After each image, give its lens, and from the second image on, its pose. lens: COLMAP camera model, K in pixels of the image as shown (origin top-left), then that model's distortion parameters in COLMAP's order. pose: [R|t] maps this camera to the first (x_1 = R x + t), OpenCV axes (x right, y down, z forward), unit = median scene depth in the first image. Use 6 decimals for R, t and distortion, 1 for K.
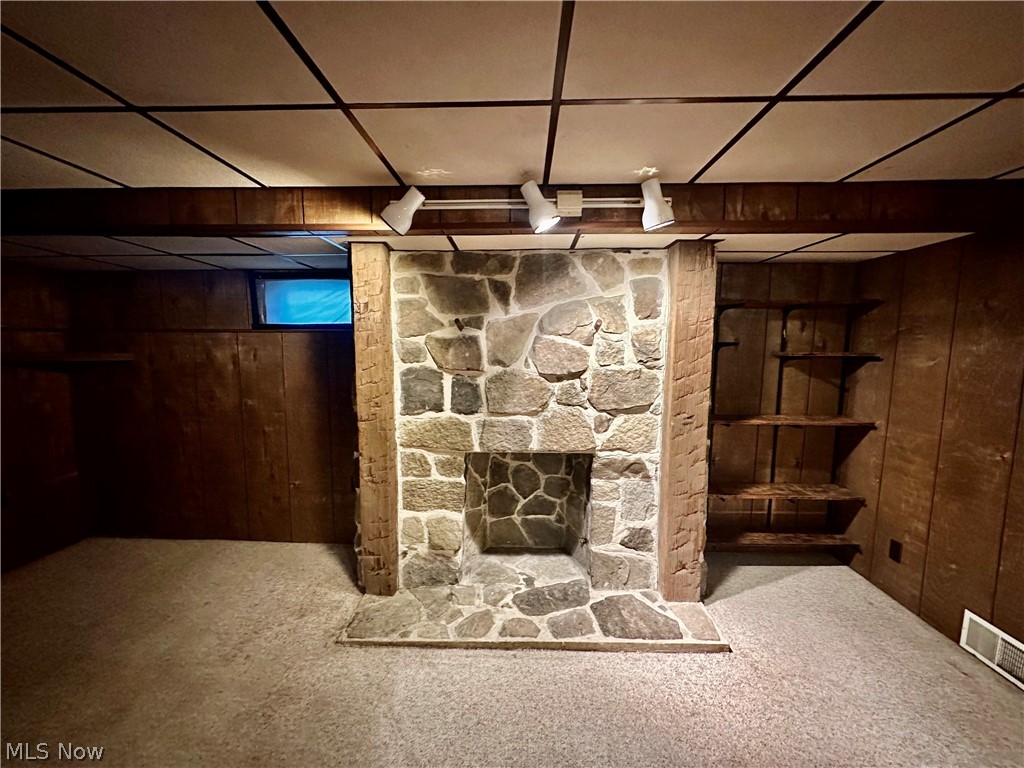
lens RADIAL K [[408.4, 0, 512.9], [0, 408.4, 385.0], [0, 0, 1]] dist [-0.003118, -0.000624]
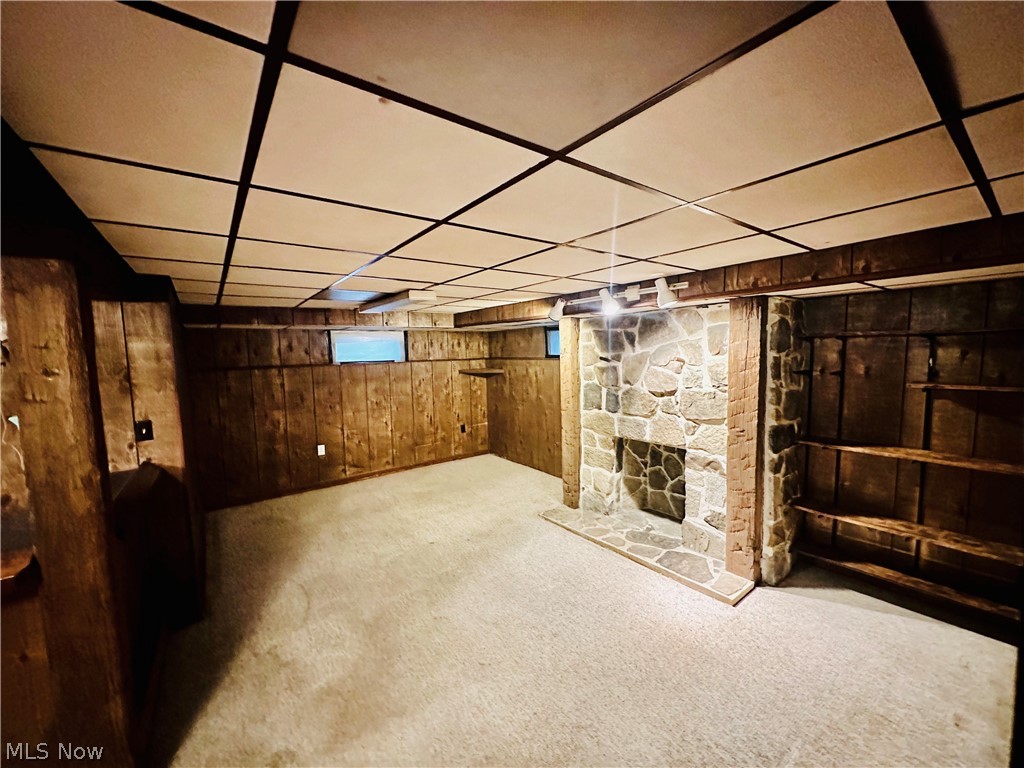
lens RADIAL K [[408.4, 0, 512.4], [0, 408.4, 387.1], [0, 0, 1]] dist [-0.003118, -0.000624]
pose [[0.626253, 0.051724, -0.777902, 0.914994], [-0.051007, 0.998377, 0.025321, -0.052819], [0.777950, 0.023821, 0.627875, -0.359294]]
